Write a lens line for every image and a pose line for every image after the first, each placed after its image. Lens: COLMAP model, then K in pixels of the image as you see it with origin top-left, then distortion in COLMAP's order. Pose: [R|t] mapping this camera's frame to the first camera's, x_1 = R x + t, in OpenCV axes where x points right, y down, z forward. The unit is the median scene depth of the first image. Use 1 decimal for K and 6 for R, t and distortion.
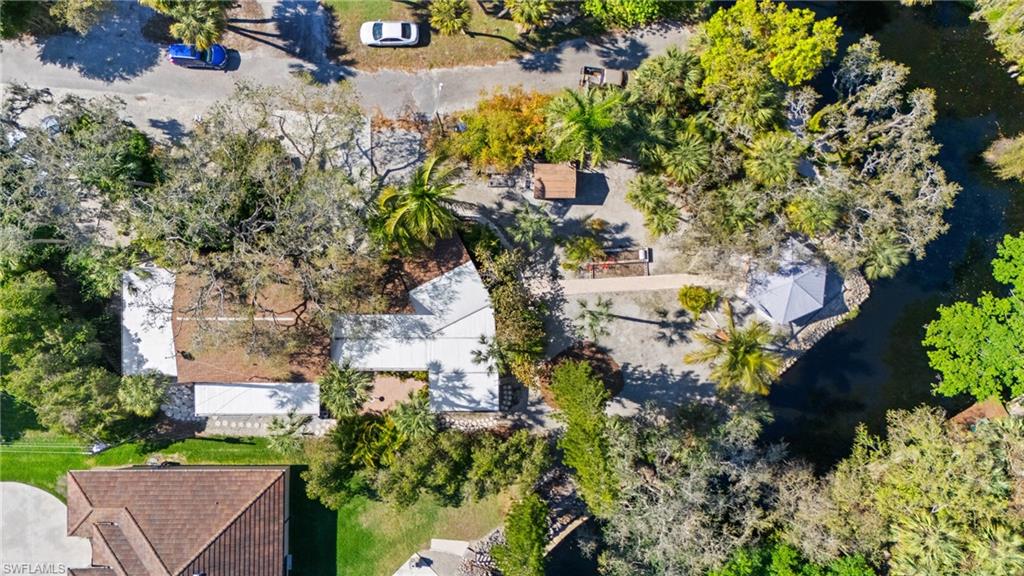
lens RADIAL K [[737.8, 0, 512.0], [0, 737.8, 288.0], [0, 0, 1]] dist [0.080366, -0.093819]
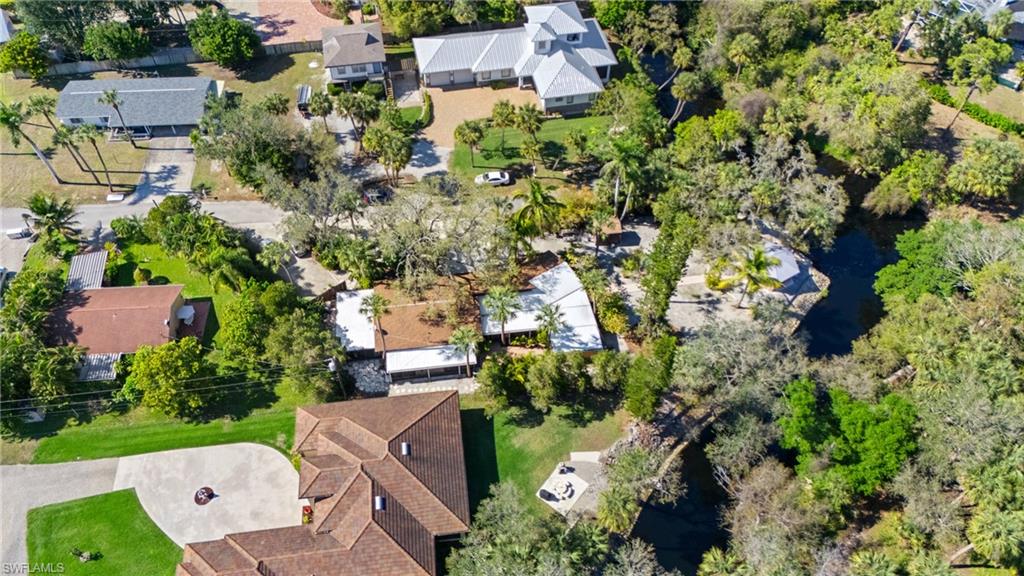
lens RADIAL K [[737.8, 0, 512.0], [0, 737.8, 288.0], [0, 0, 1]] dist [0.080366, -0.093819]
pose [[0.990774, -0.113125, 0.074626, -0.273267], [0.134529, 0.754439, -0.642435, 0.939153], [0.016375, 0.646548, 0.762698, -0.134726]]
